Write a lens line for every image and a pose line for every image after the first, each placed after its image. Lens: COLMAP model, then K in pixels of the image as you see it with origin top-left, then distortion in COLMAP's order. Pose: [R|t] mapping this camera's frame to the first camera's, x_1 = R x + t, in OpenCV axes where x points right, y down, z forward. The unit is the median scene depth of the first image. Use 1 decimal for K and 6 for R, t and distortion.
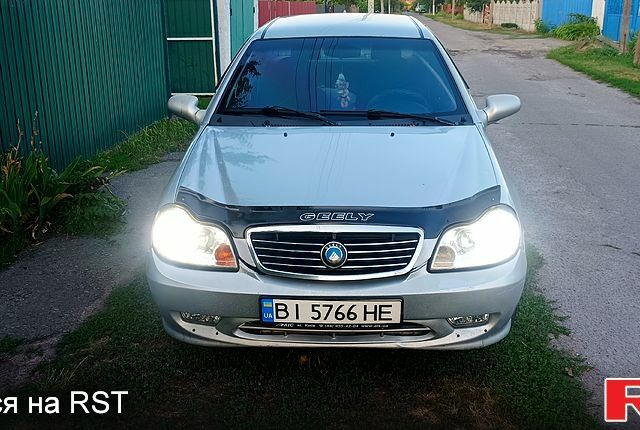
lens RADIAL K [[708.5, 0, 320.0], [0, 708.5, 215.0], [0, 0, 1]] dist [0.069337, -0.127601]
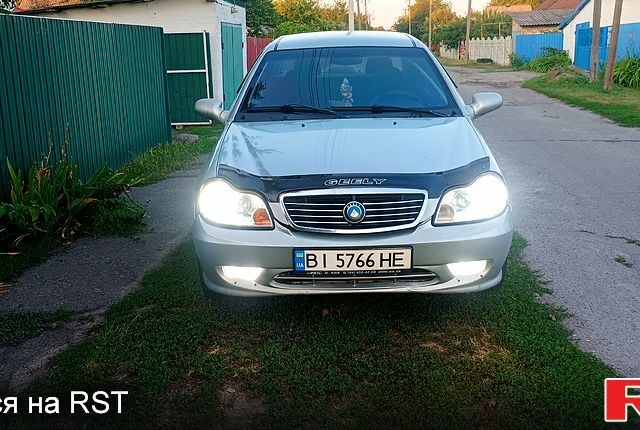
lens RADIAL K [[708.5, 0, 320.0], [0, 708.5, 215.0], [0, 0, 1]] dist [0.069337, -0.127601]
pose [[0.999444, -0.021416, 0.025547, -0.065172], [0.022767, 0.998290, -0.053843, 0.116851], [-0.024350, 0.054394, 0.998223, -0.185899]]
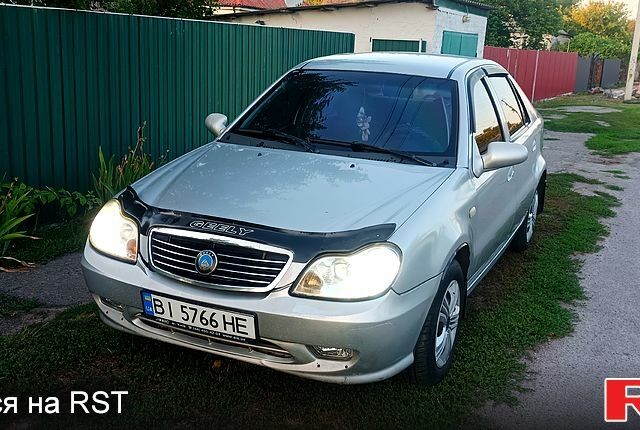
lens RADIAL K [[708.5, 0, 320.0], [0, 708.5, 215.0], [0, 0, 1]] dist [0.069337, -0.127601]
pose [[0.926855, 0.137629, -0.349283, 0.504379], [-0.158646, 0.986812, -0.032145, -0.005841], [0.340253, 0.085206, 0.936466, 0.056515]]
